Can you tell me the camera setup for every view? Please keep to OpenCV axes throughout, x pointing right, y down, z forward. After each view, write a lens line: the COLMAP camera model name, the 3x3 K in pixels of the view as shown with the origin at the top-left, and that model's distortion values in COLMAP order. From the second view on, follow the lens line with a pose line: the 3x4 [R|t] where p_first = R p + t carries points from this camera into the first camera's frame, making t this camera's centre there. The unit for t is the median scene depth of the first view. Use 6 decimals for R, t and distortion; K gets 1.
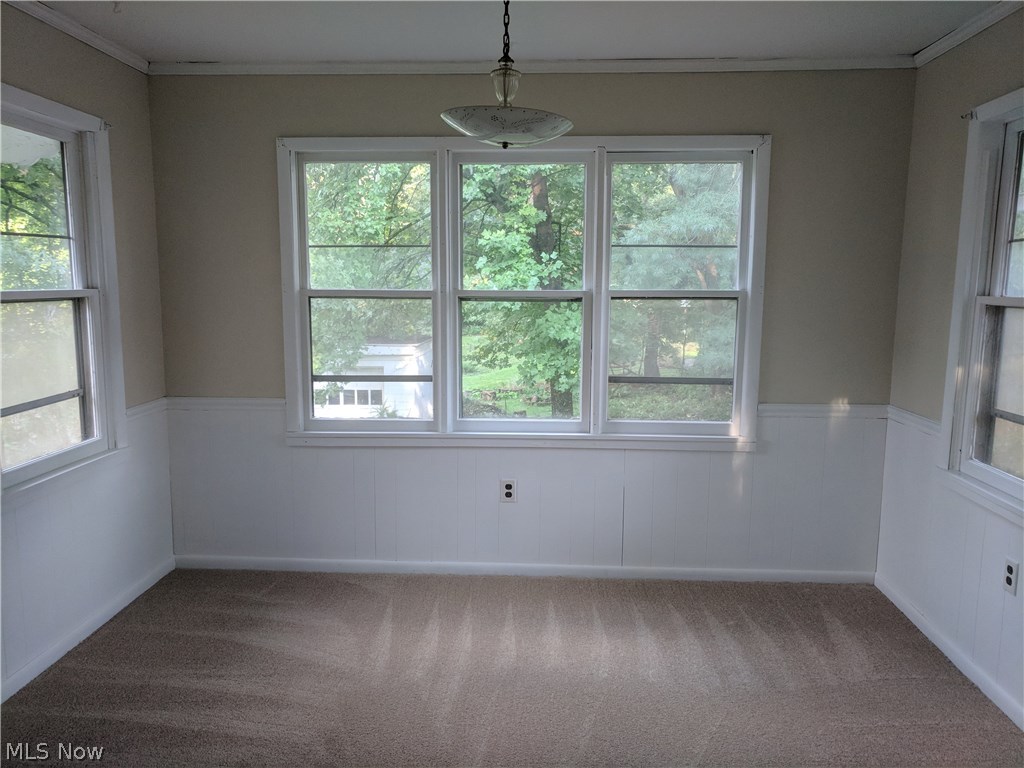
lens RADIAL K [[764.5, 0, 512.0], [0, 764.5, 384.0], [0, 0, 1]] dist [0.010150, -0.003684]
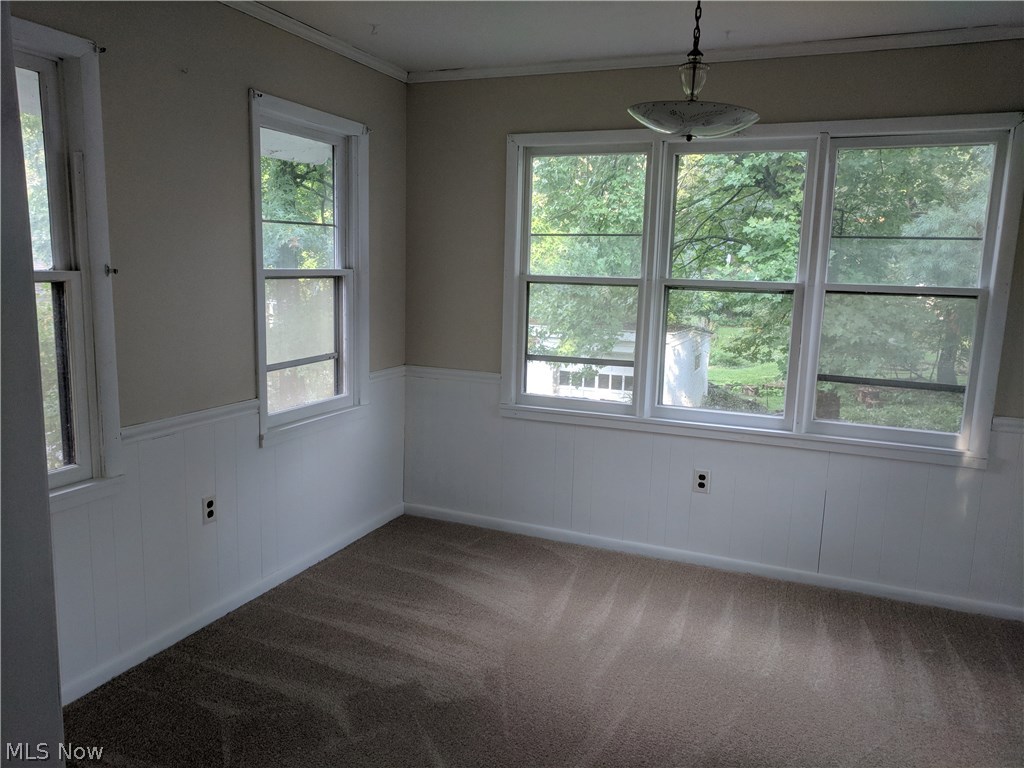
lens RADIAL K [[764.5, 0, 512.0], [0, 764.5, 384.0], [0, 0, 1]] dist [0.010150, -0.003684]
pose [[0.938889, 0.074936, -0.335965, 0.089747], [-0.069336, 0.997182, 0.028651, 0.001702], [0.337165, -0.003606, 0.941439, -0.027514]]
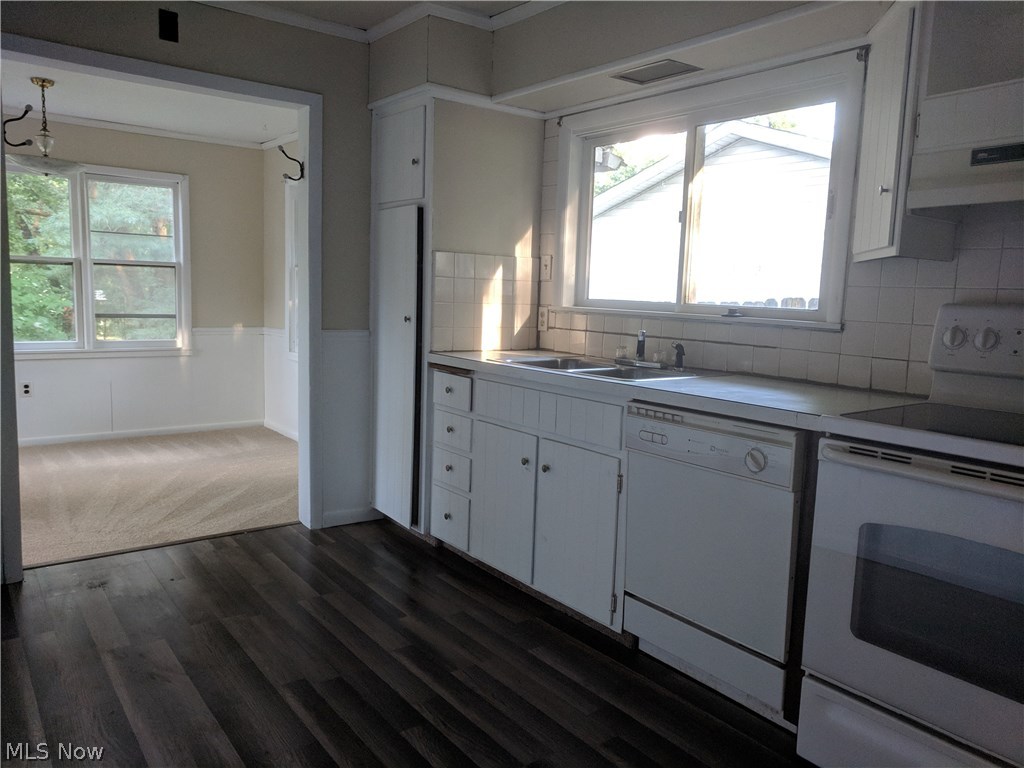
lens RADIAL K [[768.3, 0, 515.1], [0, 768.3, 383.6], [0, 0, 1]] dist [0.003180, 0.004982]
pose [[0.751194, -0.060881, 0.657268, -0.278942], [0.059792, 0.997920, 0.024098, 0.150682], [-0.657368, 0.021197, 0.753272, -0.783999]]
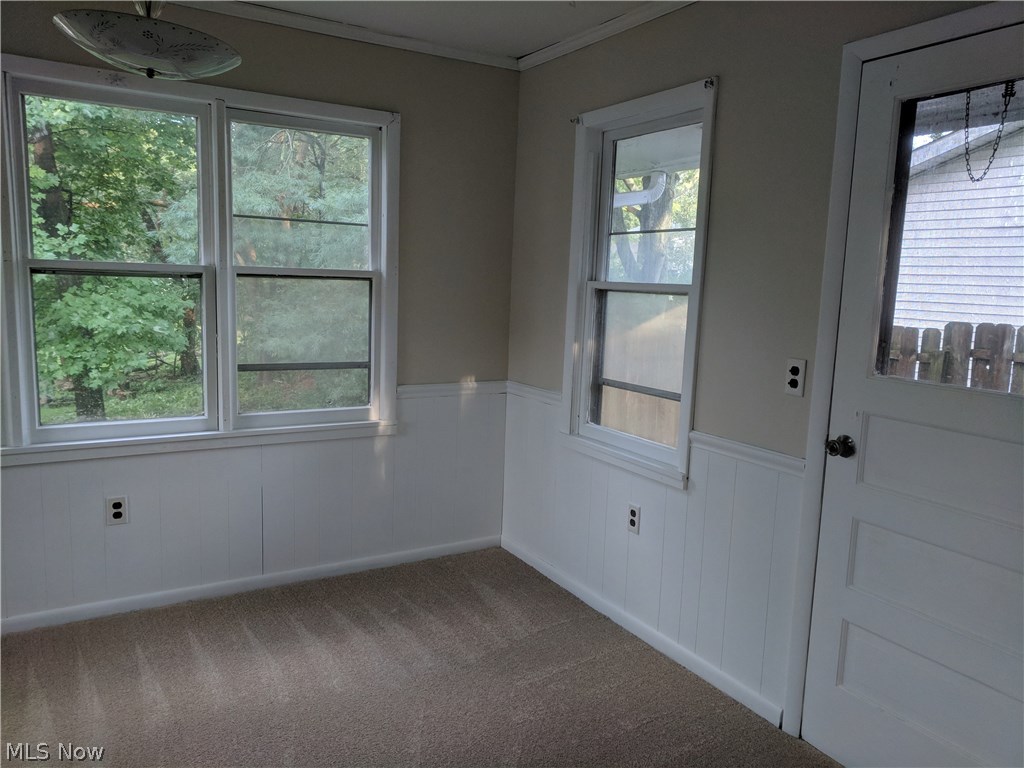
lens RADIAL K [[766.6, 0, 515.2], [0, 766.6, 383.7], [0, 0, 1]] dist [0.006968, -0.001134]
pose [[0.827461, -0.053241, 0.558993, -0.103924], [0.044140, 0.998582, 0.029769, 0.000177], [-0.559785, 0.000041, 0.828638, 0.087908]]
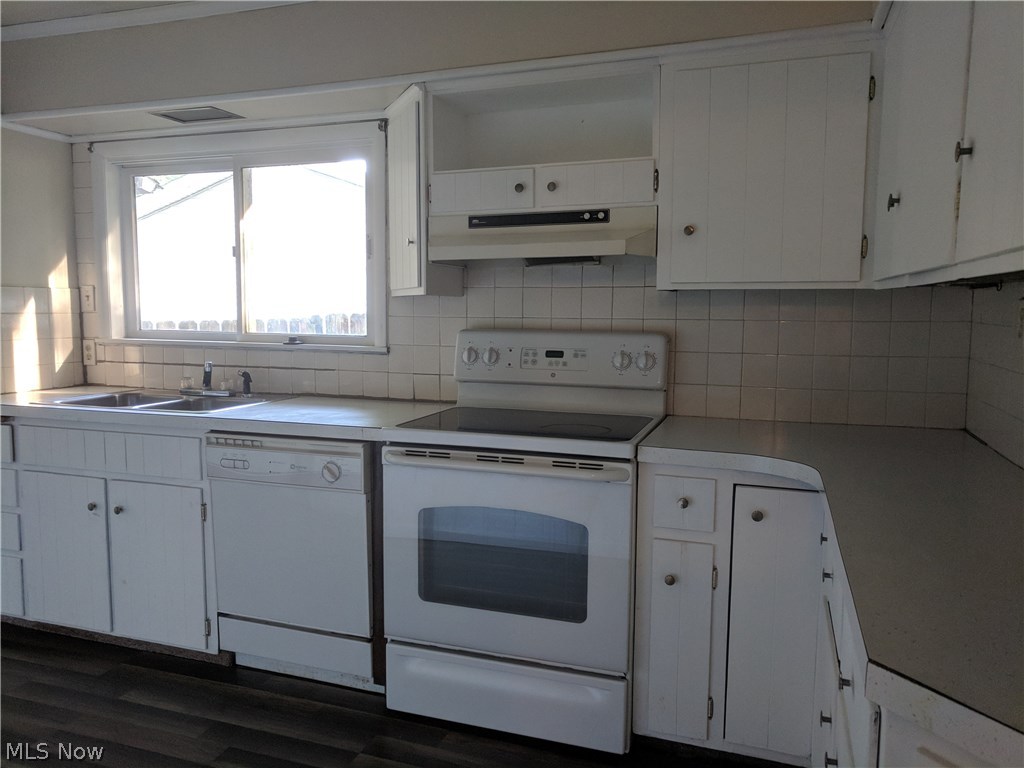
lens RADIAL K [[761.4, 0, 516.8], [0, 761.4, 382.0], [0, 0, 1]] dist [0.001179, 0.006575]
pose [[0.262466, -0.097783, 0.959974, -0.353790], [0.124912, 0.989925, 0.066682, 0.131790], [-0.956822, 0.102410, 0.272036, -0.810158]]
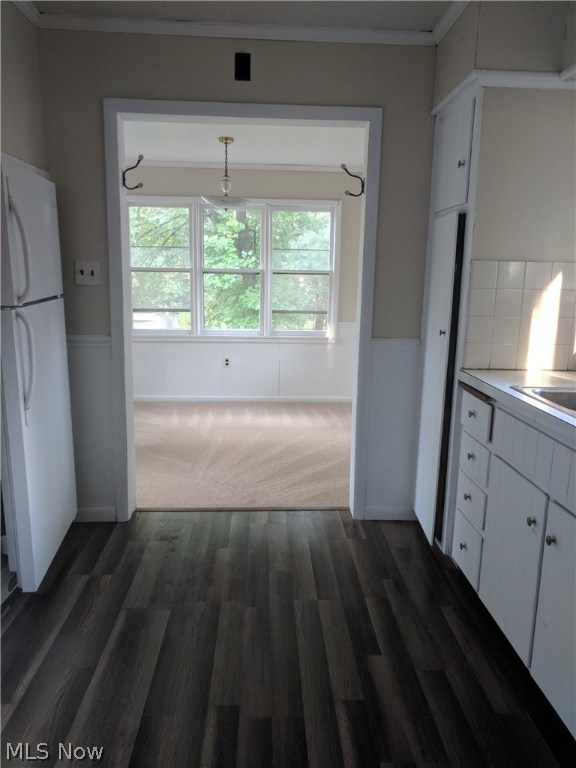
lens RADIAL K [[573.4, 0, 288.0], [0, 573.4, 384.0], [0, 0, 1]] dist [0.010150, -0.003684]
pose [[0.993253, -0.010226, 0.115513, -0.020490], [0.003546, 0.998317, 0.057891, 0.108399], [-0.115910, -0.057091, 0.991618, -0.644135]]
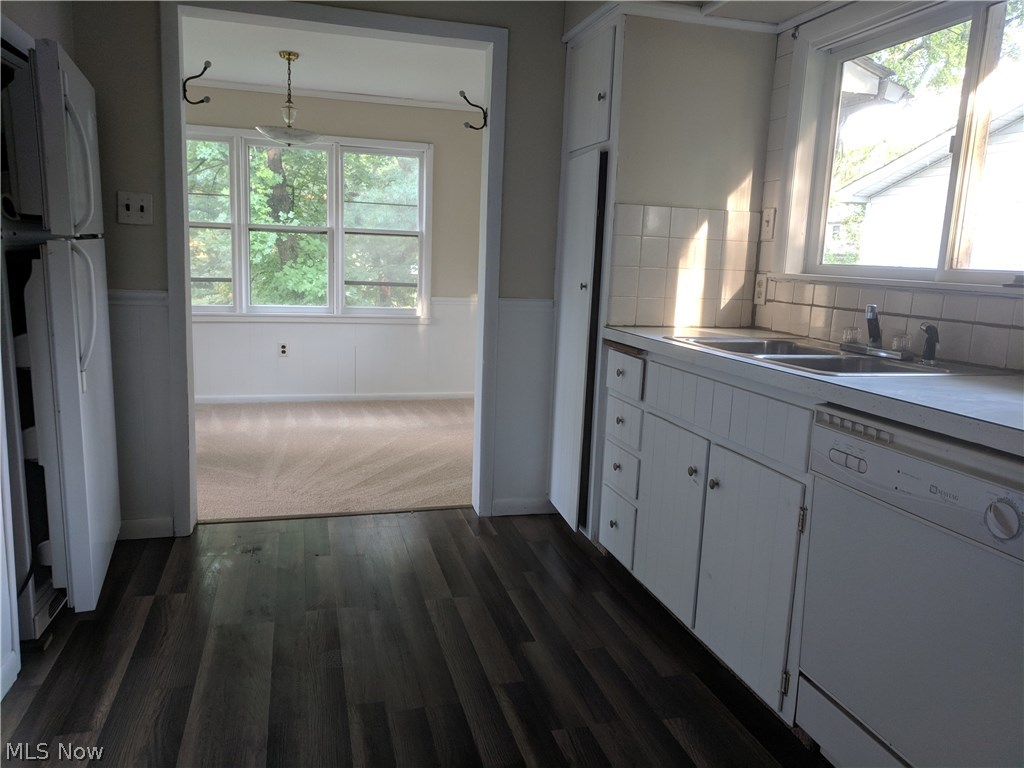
lens RADIAL K [[768.3, 0, 515.1], [0, 768.3, 383.6], [0, 0, 1]] dist [0.003180, 0.004982]
pose [[0.940411, -0.025477, 0.339085, -0.099058], [0.012858, 0.999140, 0.039412, 0.155059], [-0.339798, -0.032704, 0.939930, -0.718983]]
